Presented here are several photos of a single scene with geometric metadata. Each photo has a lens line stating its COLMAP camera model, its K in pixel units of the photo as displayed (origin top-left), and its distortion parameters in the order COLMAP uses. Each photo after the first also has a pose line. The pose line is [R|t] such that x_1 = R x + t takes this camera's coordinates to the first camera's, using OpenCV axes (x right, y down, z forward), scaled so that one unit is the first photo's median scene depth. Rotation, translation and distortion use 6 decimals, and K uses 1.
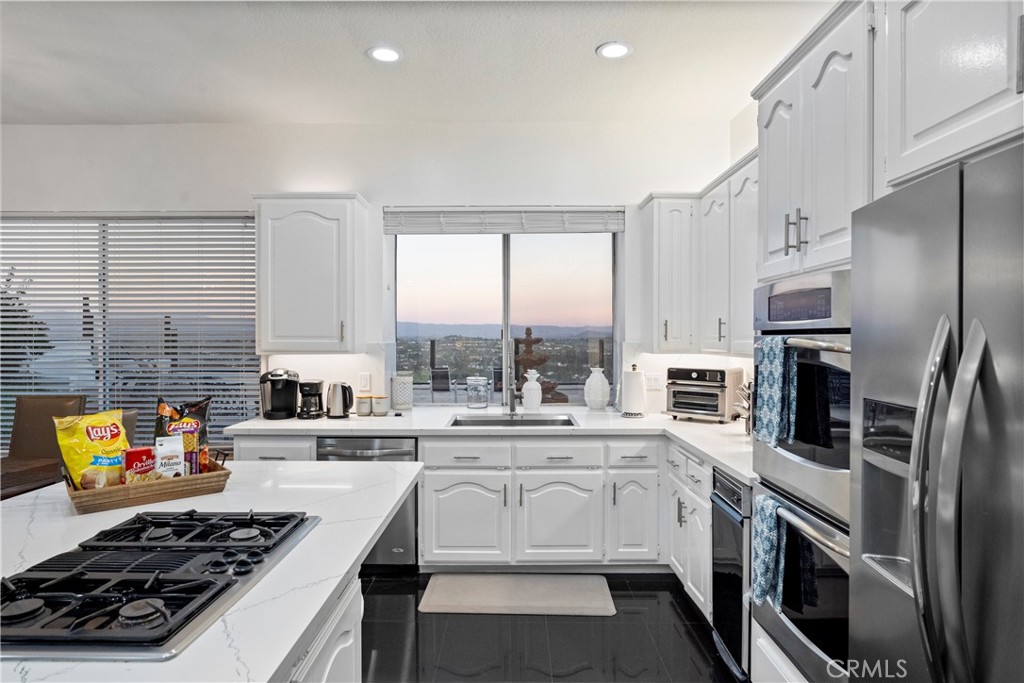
lens RADIAL K [[571.6, 0, 512.7], [0, 571.6, 340.2], [0, 0, 1]] dist [-0.002205, -0.000962]
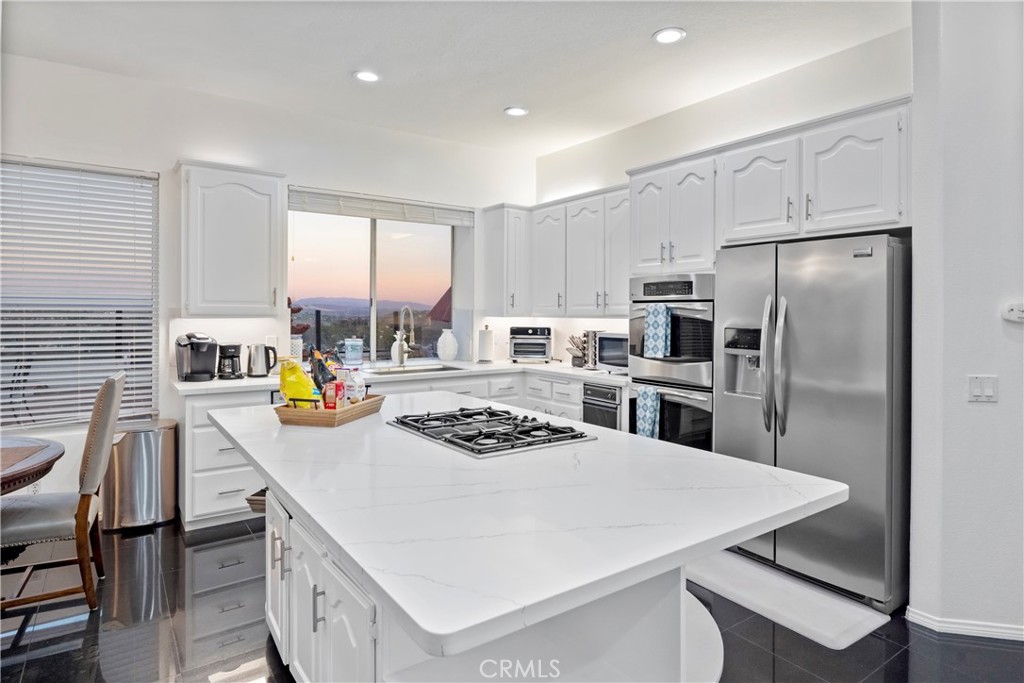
lens RADIAL K [[571.6, 0, 511.7], [0, 571.6, 315.7], [0, 0, 1]] dist [-0.002205, -0.000962]
pose [[0.810322, 0.000817, 0.585985, -0.571911], [-0.002499, 0.999995, 0.002062, 0.017269], [-0.585980, -0.003135, 0.810319, -0.162881]]
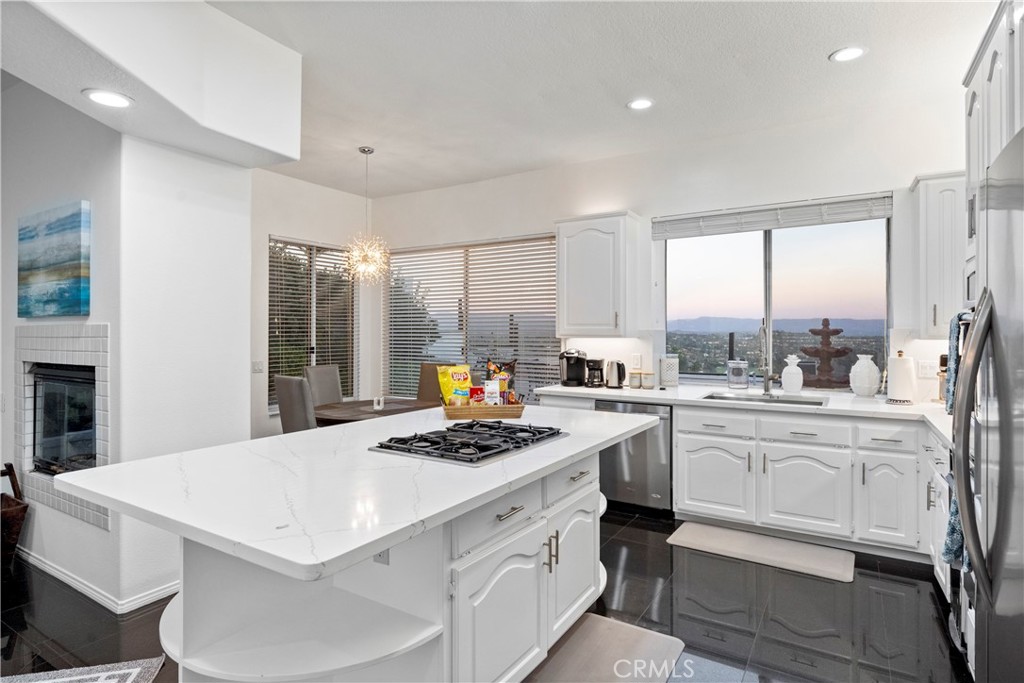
lens RADIAL K [[547.3, 0, 513.7], [0, 547.3, 331.3], [0, 0, 1]] dist [0.011120, -0.001001]
pose [[0.853423, 0.000672, -0.521218, 0.144130], [-0.004546, 0.999971, -0.006153, 0.018594], [0.521198, 0.007621, 0.853401, -0.165392]]
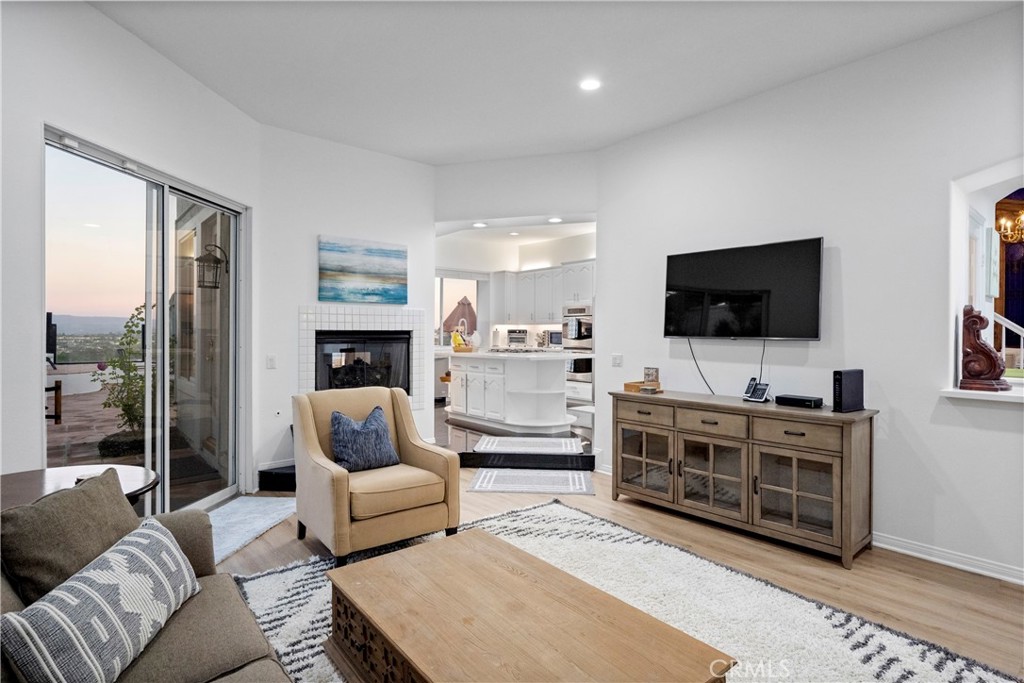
lens RADIAL K [[547.3, 0, 515.3], [0, 547.3, 338.4], [0, 0, 1]] dist [0.011120, -0.001001]
pose [[0.754252, -0.002528, 0.656581, -1.595574], [0.000045, 0.999993, 0.003798, 0.084344], [-0.656586, -0.002835, 0.754246, -1.195828]]
